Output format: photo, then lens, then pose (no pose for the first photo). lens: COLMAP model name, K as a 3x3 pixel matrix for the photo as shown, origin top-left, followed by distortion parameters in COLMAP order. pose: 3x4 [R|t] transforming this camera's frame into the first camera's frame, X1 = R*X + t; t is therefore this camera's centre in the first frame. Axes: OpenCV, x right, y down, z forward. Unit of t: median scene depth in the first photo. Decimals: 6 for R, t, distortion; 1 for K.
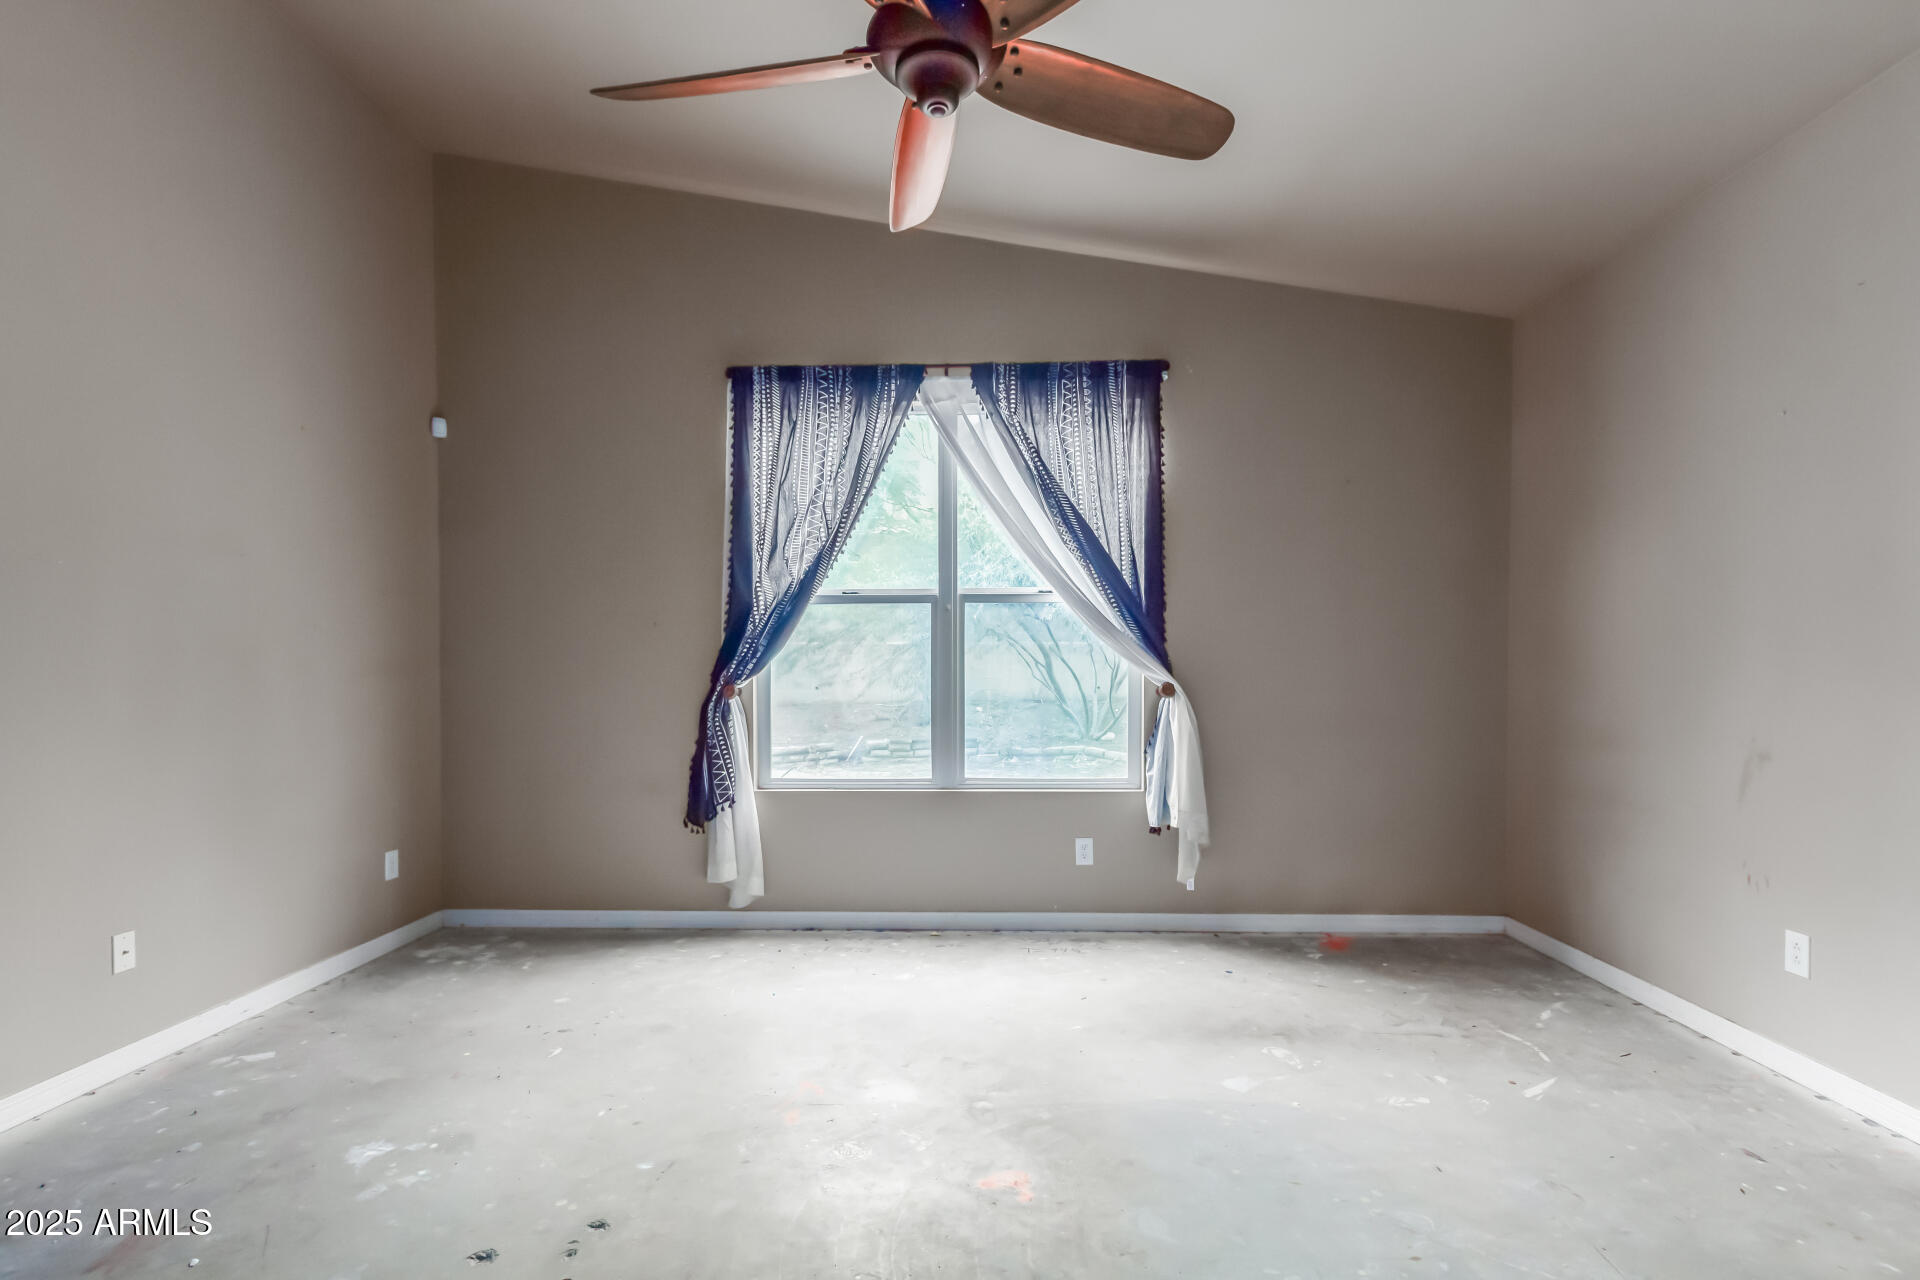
lens RADIAL K [[912.9, 0, 960.0], [0, 912.9, 687.0], [0, 0, 1]] dist [0.011816, -0.000688]
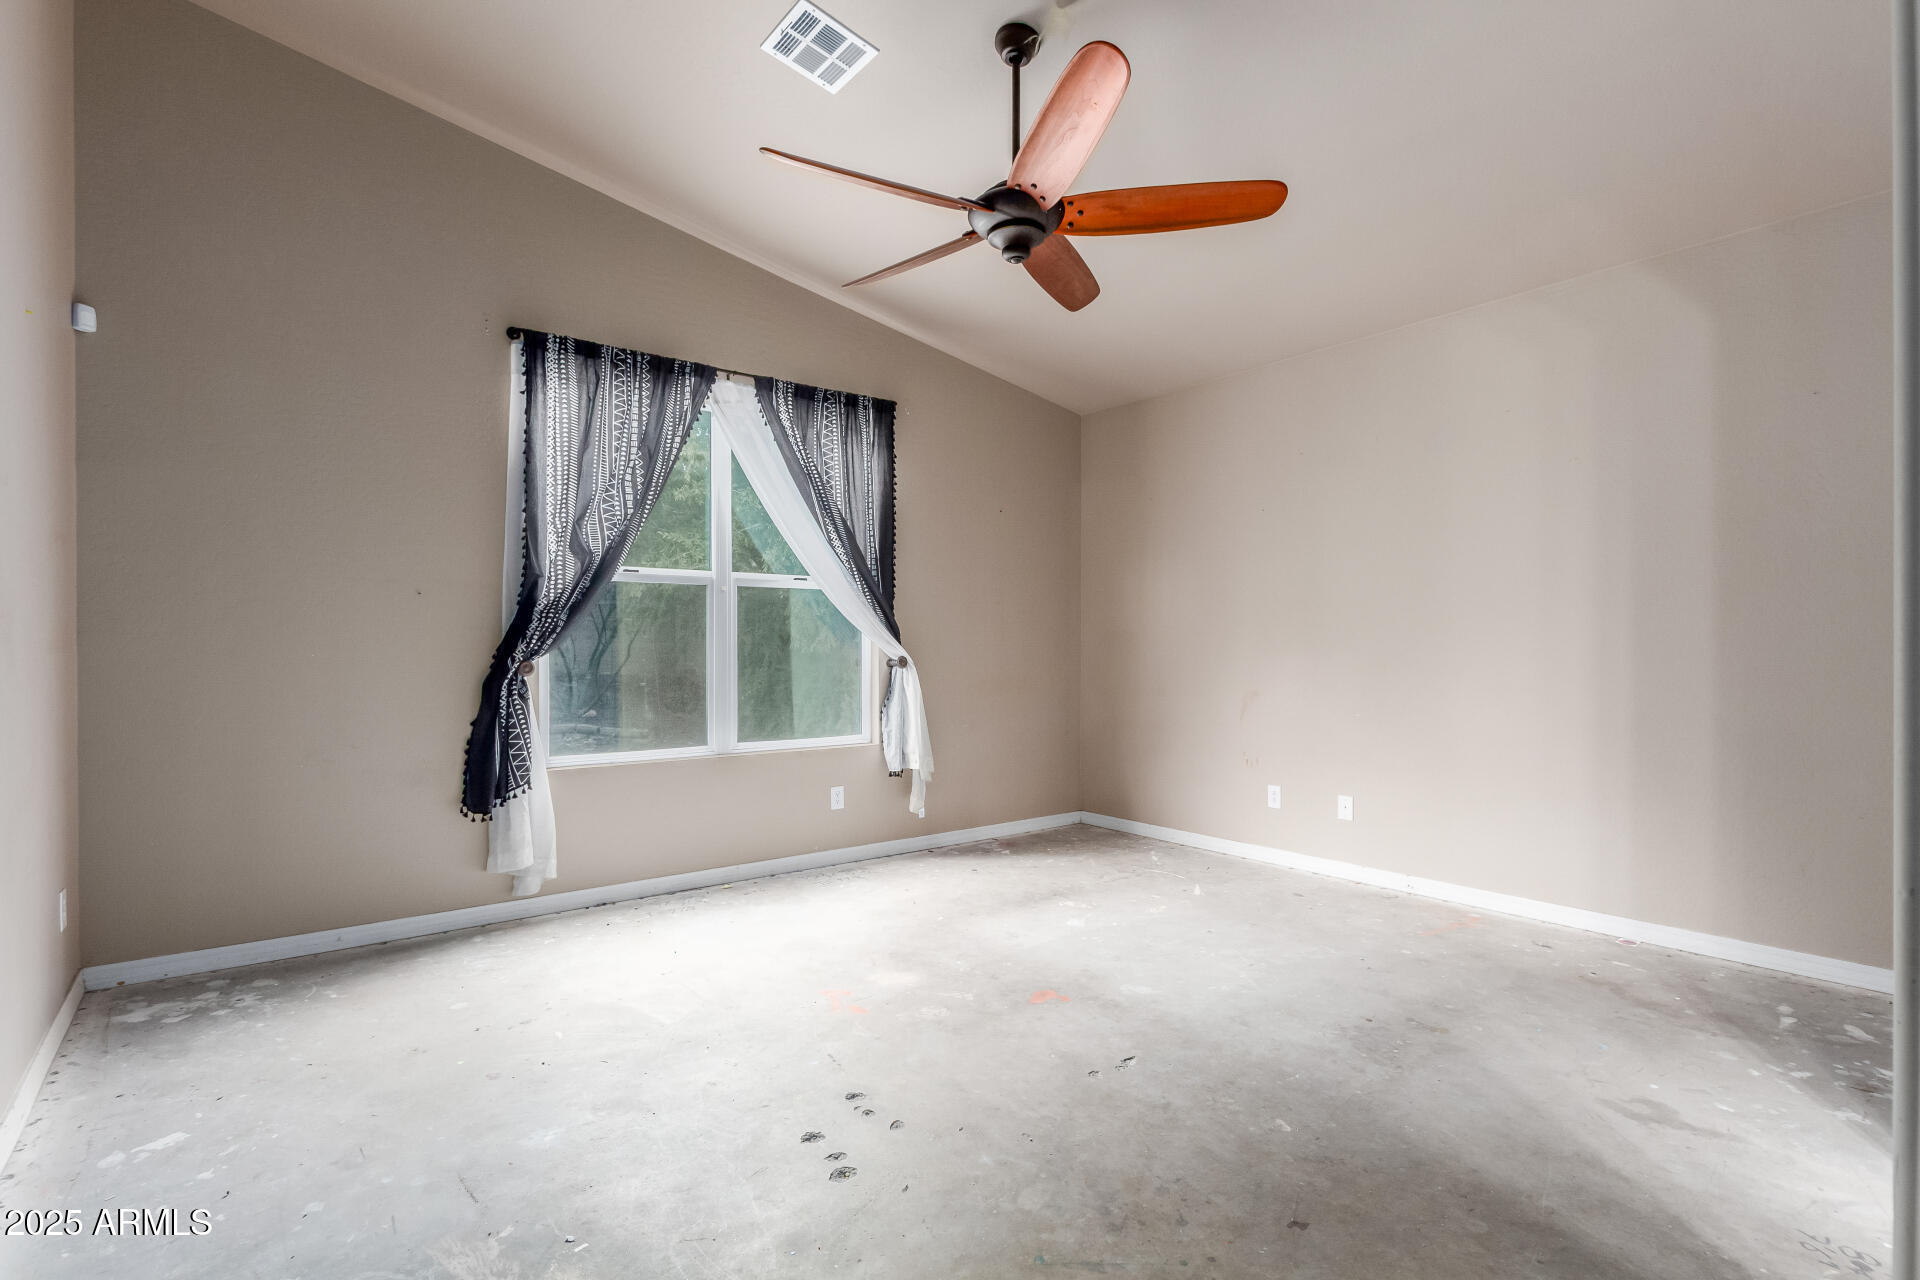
lens RADIAL K [[904.2, 0, 957.2], [0, 904.2, 650.2], [0, 0, 1]] dist [0.016439, -0.006838]
pose [[0.772269, -0.000835, 0.635295, -0.506756], [0.009644, 0.999899, -0.010409, 0.000411], [-0.635222, 0.014165, 0.772200, -0.019035]]
